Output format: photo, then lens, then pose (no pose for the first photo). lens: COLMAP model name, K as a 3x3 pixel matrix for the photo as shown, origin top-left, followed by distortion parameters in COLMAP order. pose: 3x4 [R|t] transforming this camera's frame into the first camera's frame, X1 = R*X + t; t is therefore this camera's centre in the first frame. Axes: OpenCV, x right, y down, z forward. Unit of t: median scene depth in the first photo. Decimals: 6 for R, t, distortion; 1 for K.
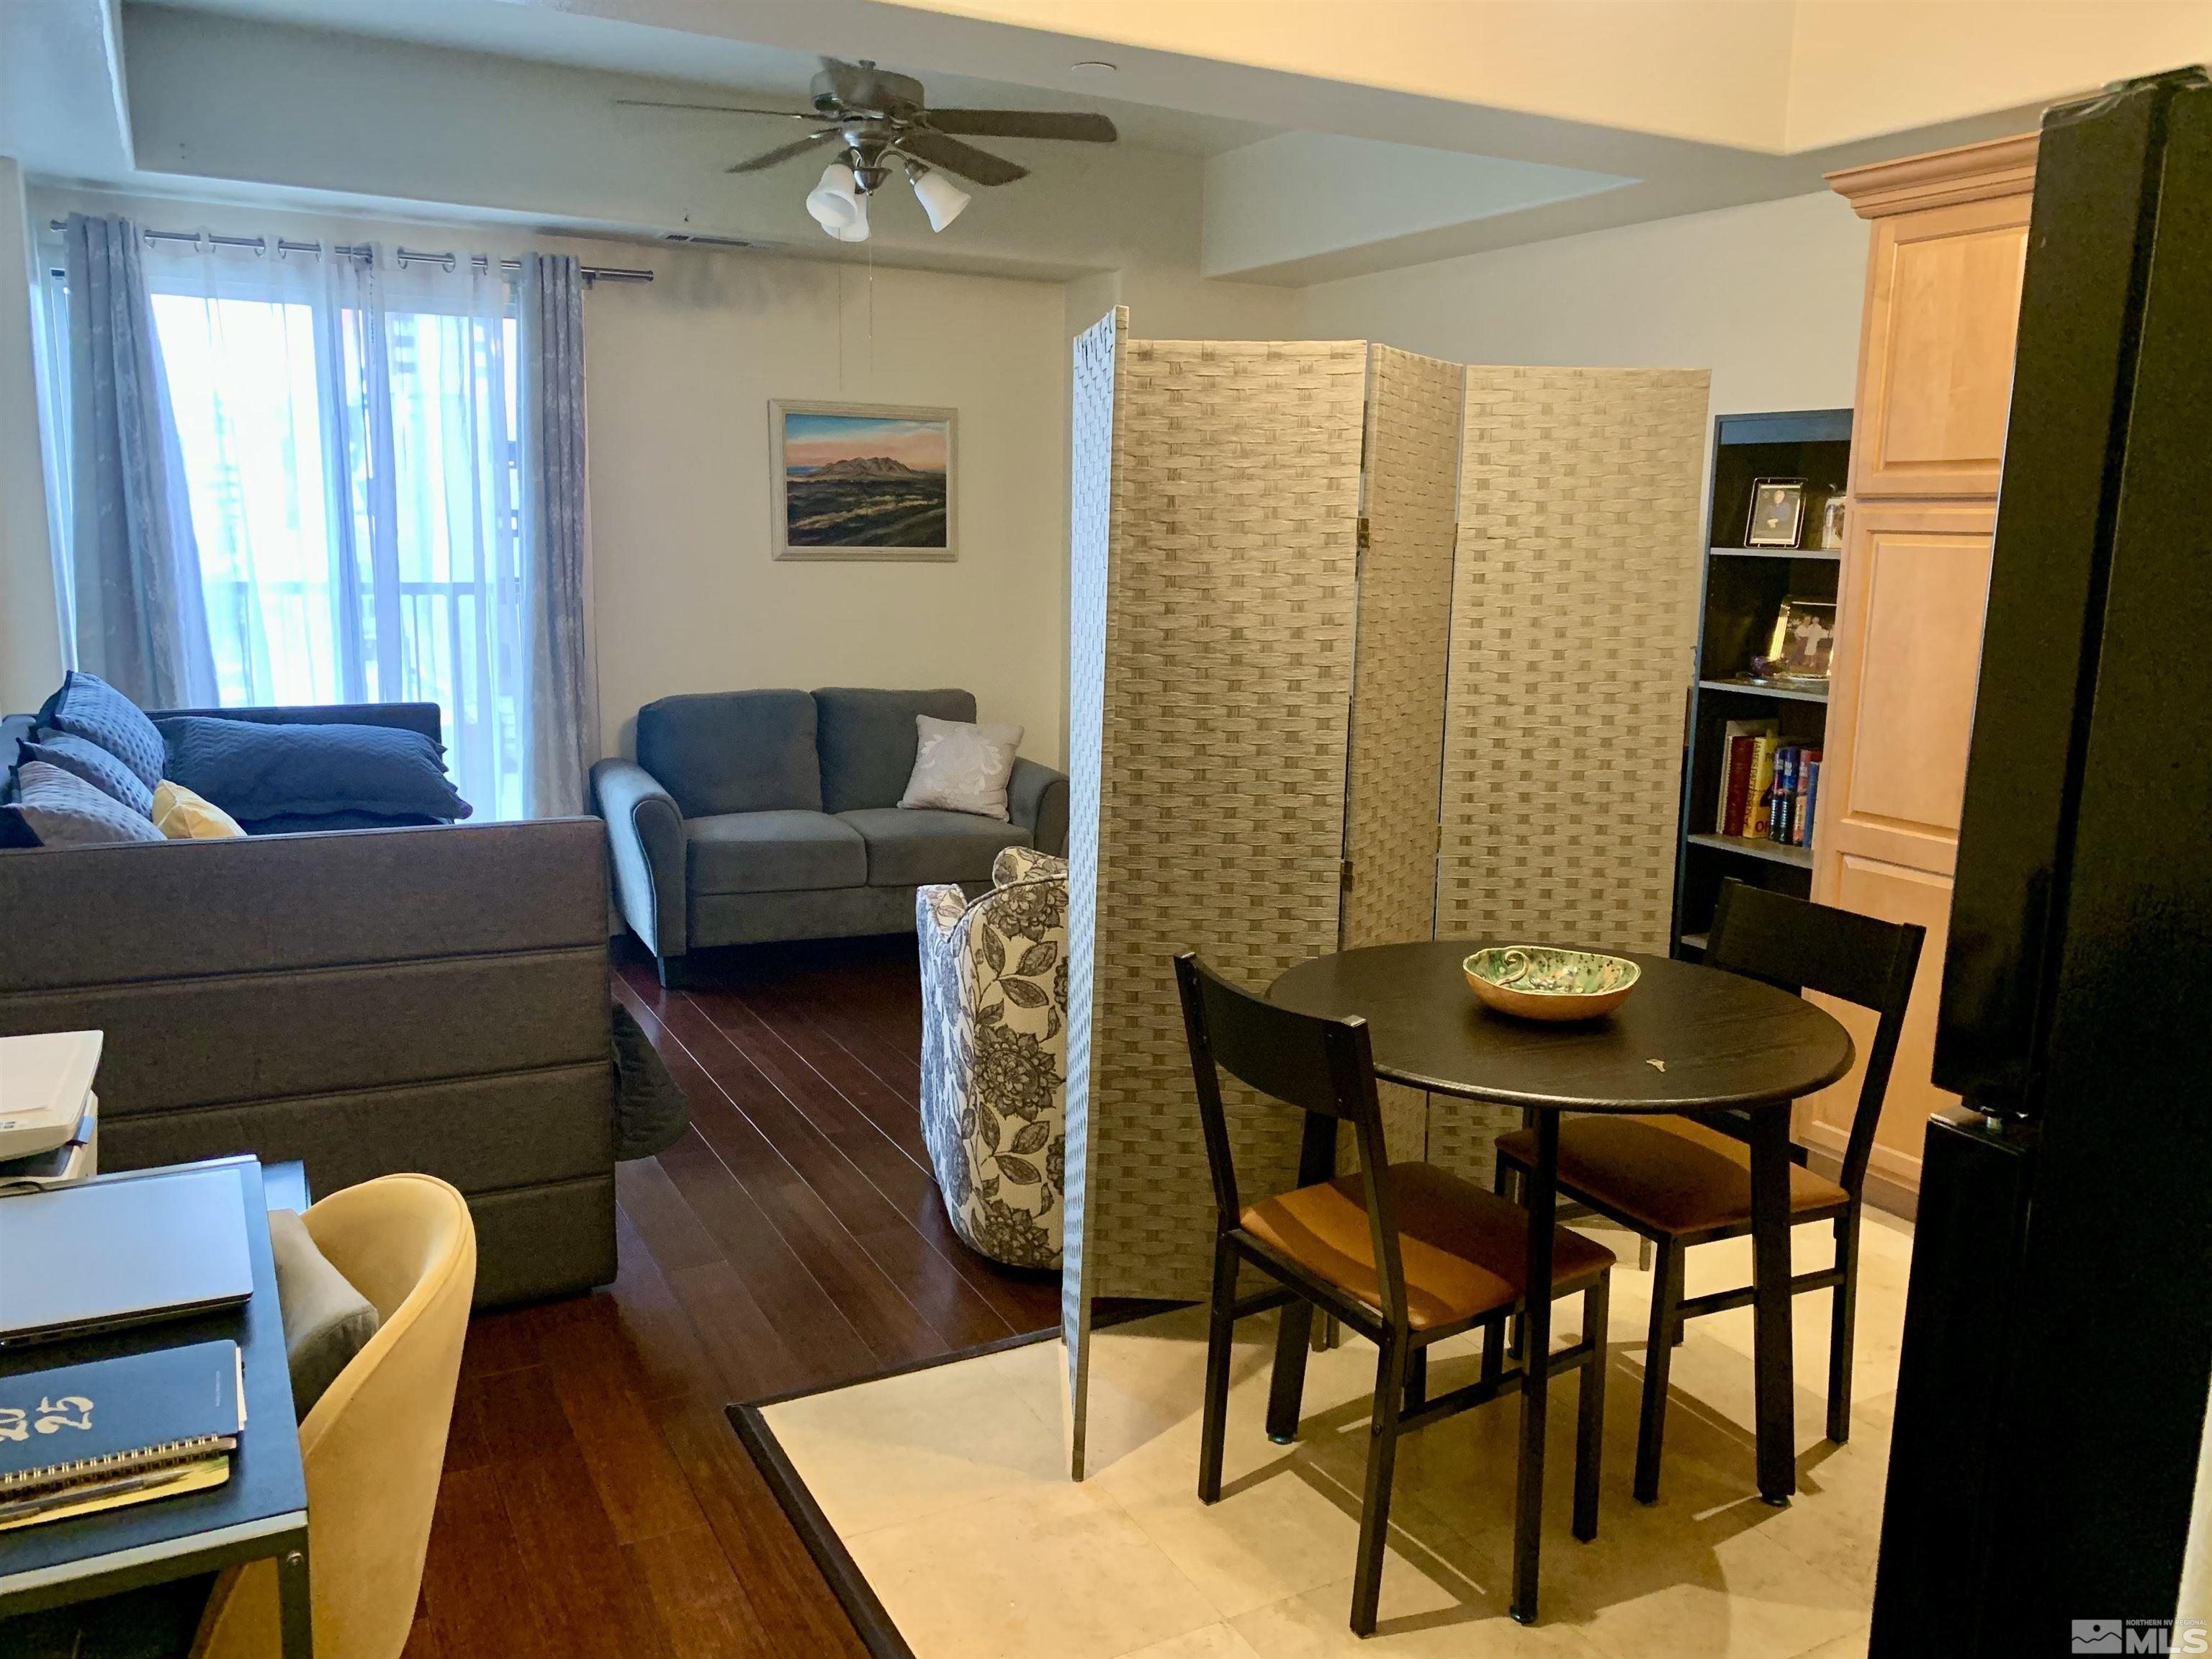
lens RADIAL K [[1736.9, 0, 1106.0], [0, 1736.9, 829.5], [0, 0, 1]] dist [0.086521, -0.097863]
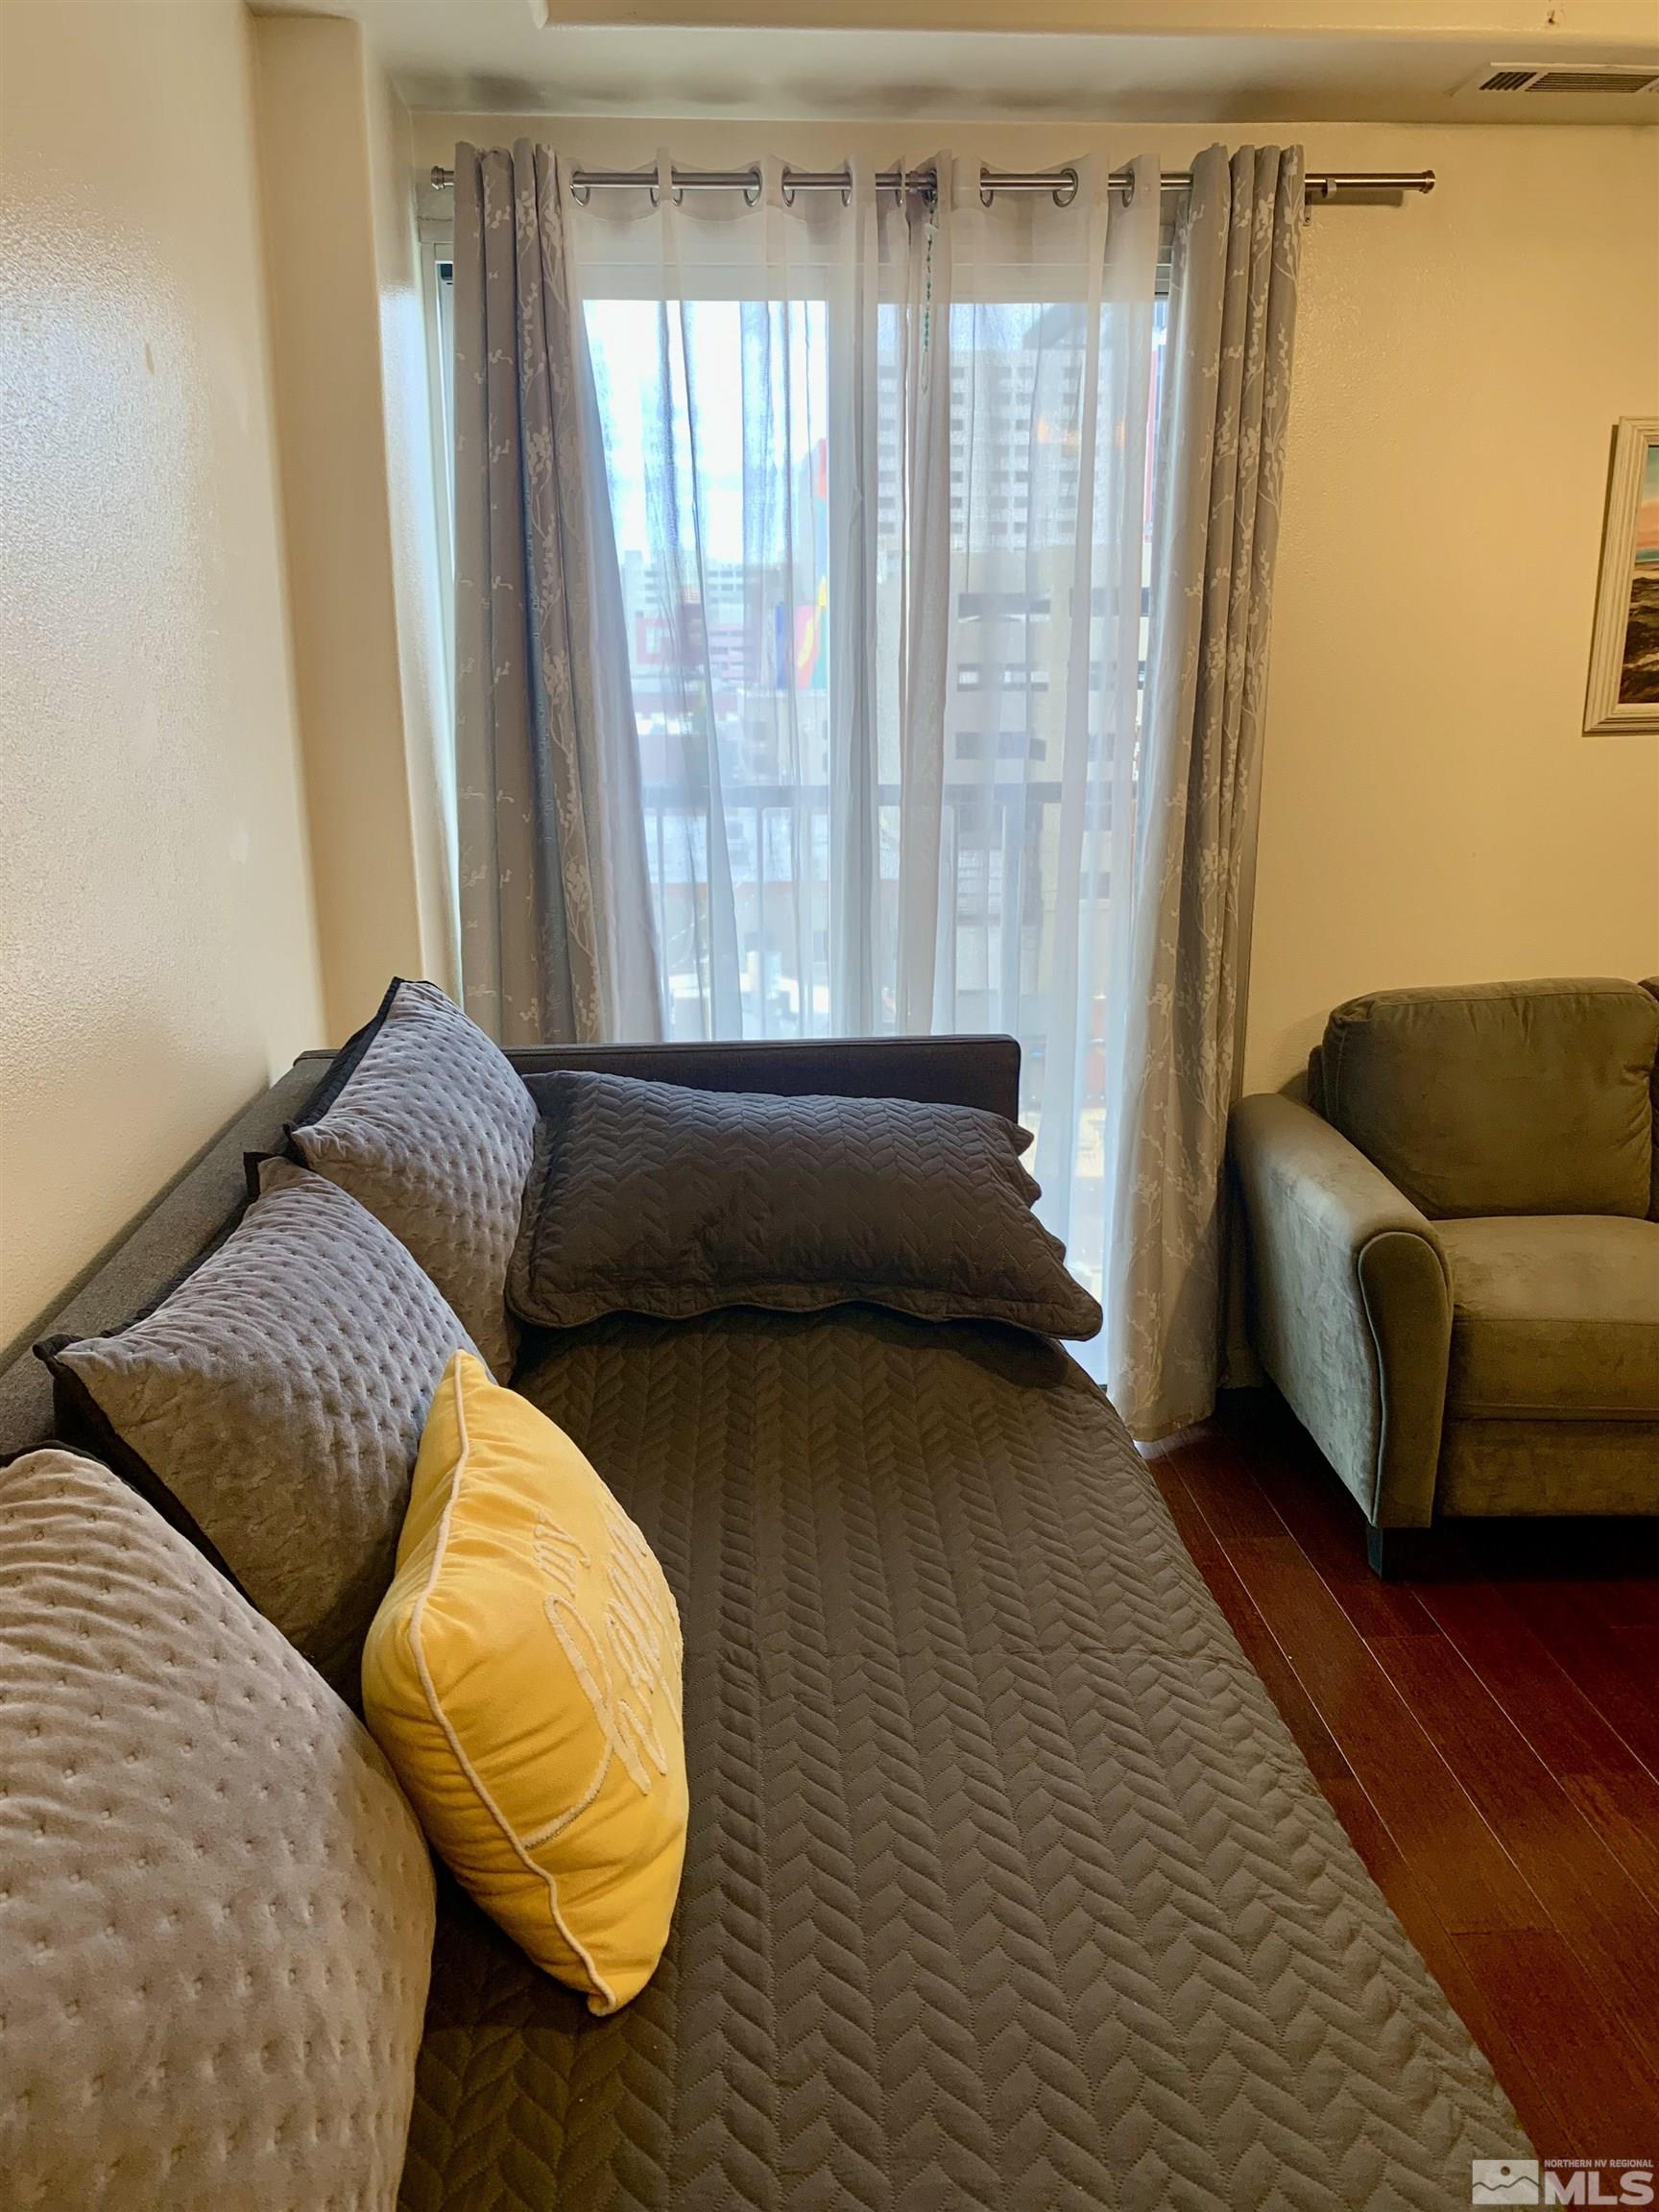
lens RADIAL K [[1736.9, 0, 829.5], [0, 1736.9, 1106.0], [0, 0, 1]] dist [0.086521, -0.097863]
pose [[0.920461, 0.075560, -0.383461, -0.217854], [-0.046996, 0.995413, 0.083333, -0.086468], [0.387999, -0.058684, 0.919790, 0.473764]]
